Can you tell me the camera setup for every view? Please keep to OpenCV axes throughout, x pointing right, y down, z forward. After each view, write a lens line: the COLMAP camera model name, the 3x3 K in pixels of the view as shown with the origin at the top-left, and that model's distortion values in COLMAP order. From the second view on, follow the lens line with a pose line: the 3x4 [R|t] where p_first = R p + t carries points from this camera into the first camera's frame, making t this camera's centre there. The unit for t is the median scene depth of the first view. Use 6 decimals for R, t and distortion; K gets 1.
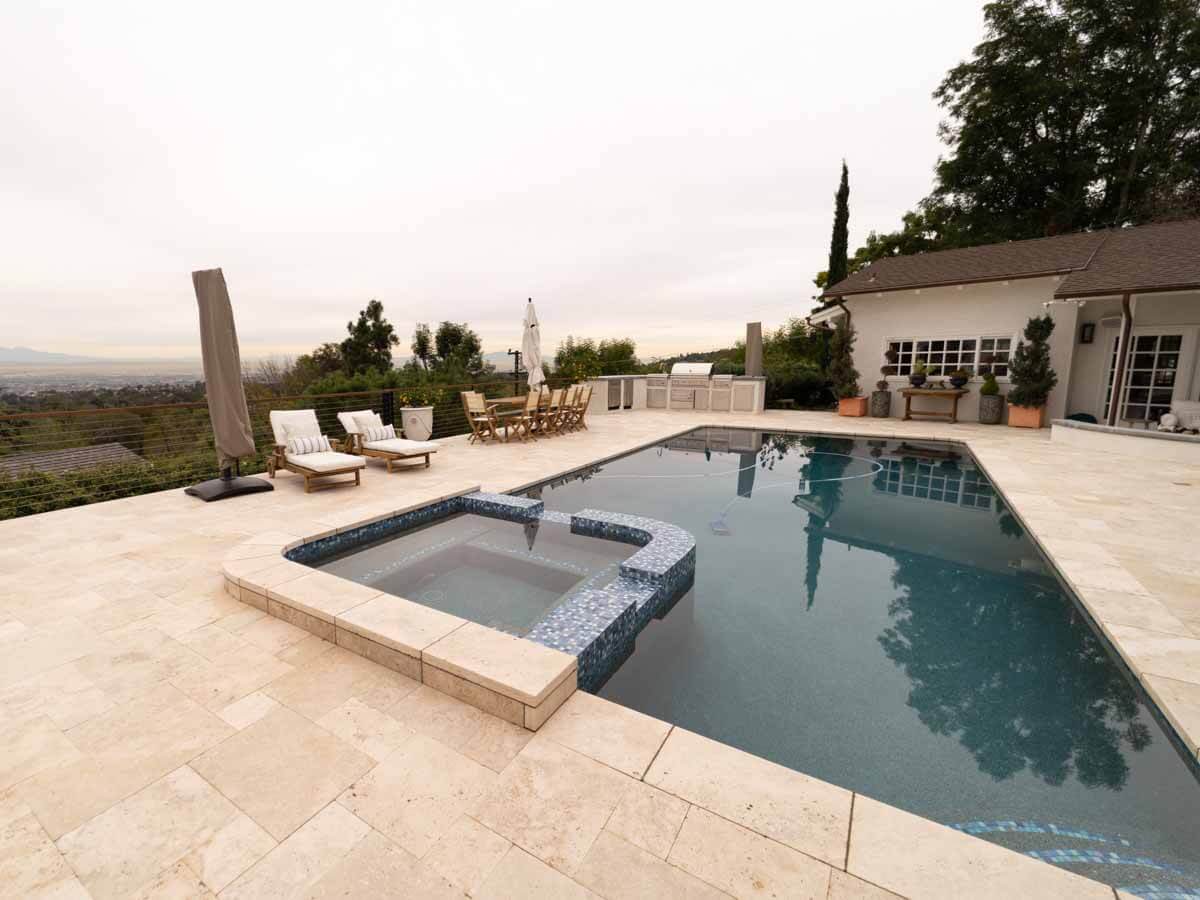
lens RADIAL K [[546.1, 0, 528.3], [0, 546.1, 447.1], [0, 0, 1]] dist [0.000679, 0.000555]
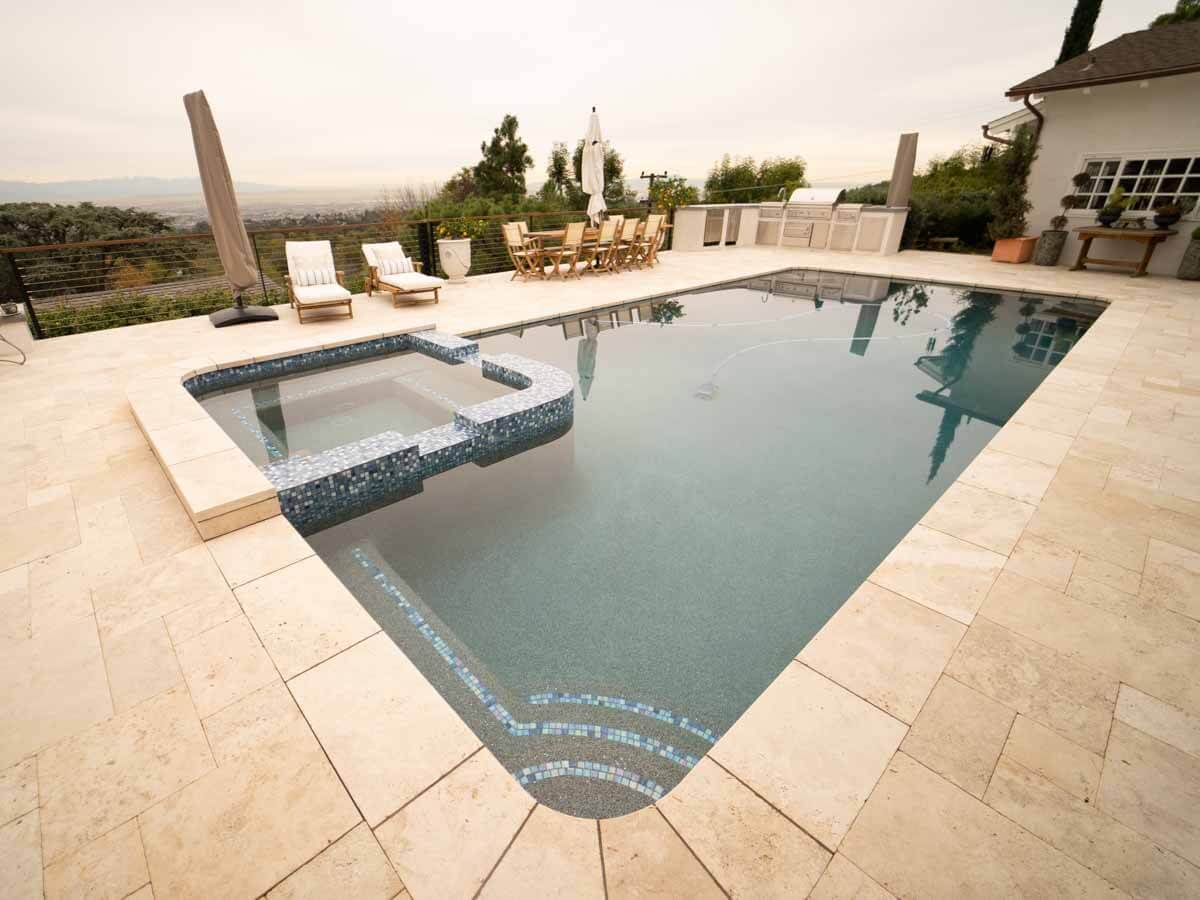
lens RADIAL K [[547.4, 0, 546.8], [0, 547.4, 452.9], [0, 0, 1]] dist [-0.022552, 0.001191]
pose [[0.969365, 0.102264, -0.223325, 0.147680], [-0.031877, 0.953896, 0.298440, -0.003698], [0.243548, -0.282178, 0.927933, 0.025045]]
